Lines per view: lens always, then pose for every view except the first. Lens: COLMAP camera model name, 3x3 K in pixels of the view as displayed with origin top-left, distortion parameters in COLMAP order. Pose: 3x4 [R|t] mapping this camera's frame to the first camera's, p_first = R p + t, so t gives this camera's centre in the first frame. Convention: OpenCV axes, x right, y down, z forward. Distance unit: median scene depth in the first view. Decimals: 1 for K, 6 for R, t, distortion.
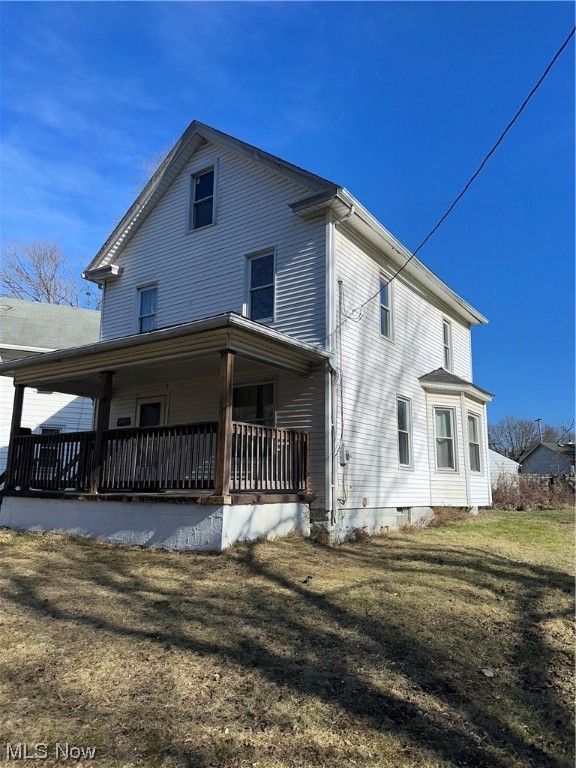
lens RADIAL K [[552.3, 0, 290.7], [0, 552.3, 384.7], [0, 0, 1]] dist [0.047479, -0.059584]
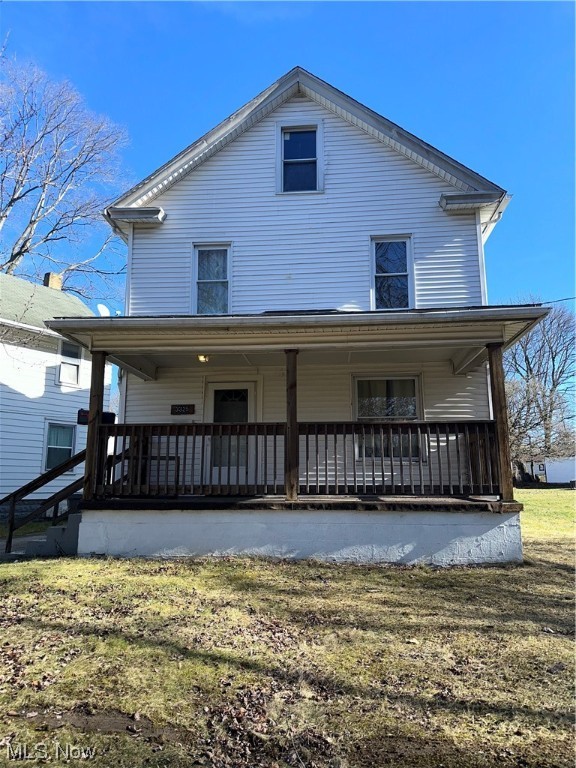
lens RADIAL K [[552.3, 0, 285.5], [0, 552.3, 385.2], [0, 0, 1]] dist [0.047479, -0.059584]
pose [[0.866187, 0.076329, 0.493857, -0.637756], [-0.080597, 0.996666, -0.012682, 0.034173], [-0.493178, -0.028818, 0.869451, 0.268010]]
